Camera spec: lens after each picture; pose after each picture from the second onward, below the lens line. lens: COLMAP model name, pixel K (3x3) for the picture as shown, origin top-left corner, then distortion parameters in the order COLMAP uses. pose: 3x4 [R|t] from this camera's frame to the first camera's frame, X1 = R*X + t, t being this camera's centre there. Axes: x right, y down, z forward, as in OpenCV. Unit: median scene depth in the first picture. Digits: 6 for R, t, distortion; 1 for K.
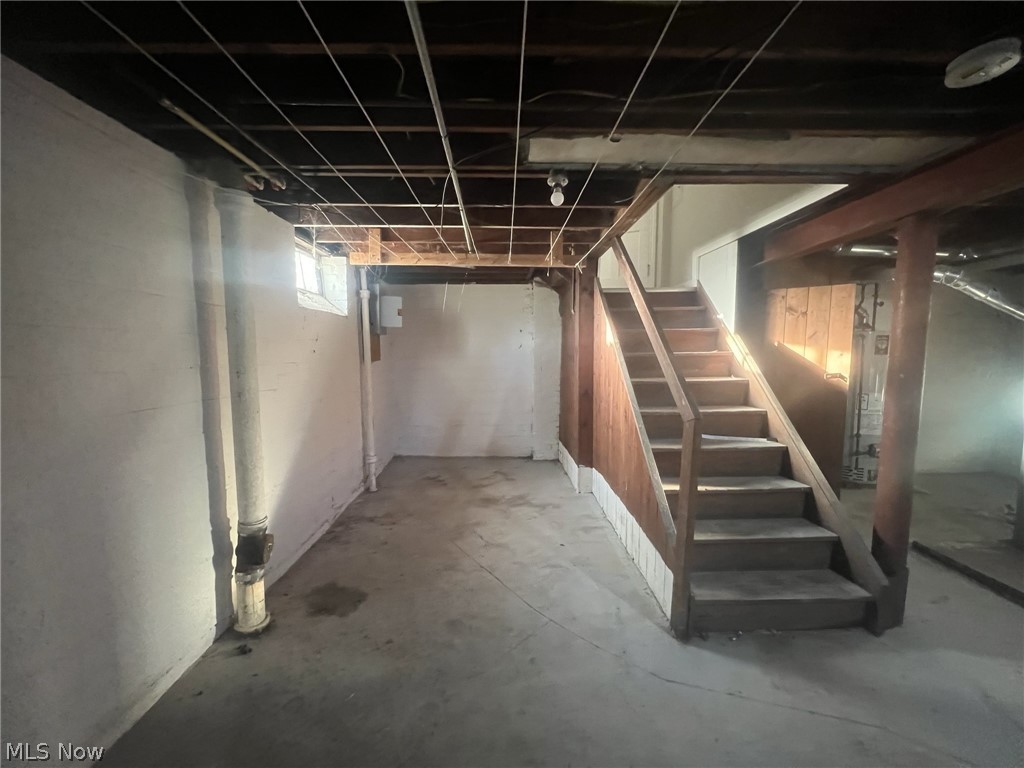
lens RADIAL K [[410.0, 0, 514.5], [0, 410.0, 385.7], [0, 0, 1]] dist [-0.000210, -0.000055]
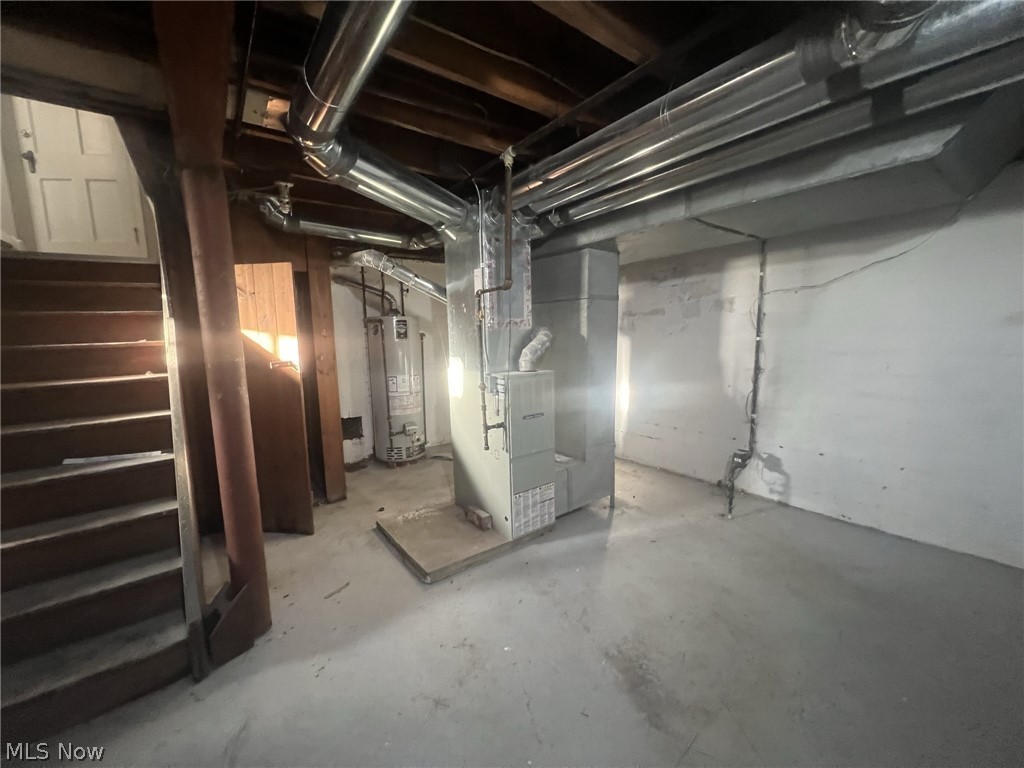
lens RADIAL K [[407.4, 0, 510.7], [0, 407.4, 385.3], [0, 0, 1]] dist [-0.002091, -0.000707]
pose [[0.813447, -0.092021, 0.574314, 0.645582], [0.074503, 0.995756, 0.054023, 0.010141], [-0.576848, -0.001157, 0.816851, -0.022179]]
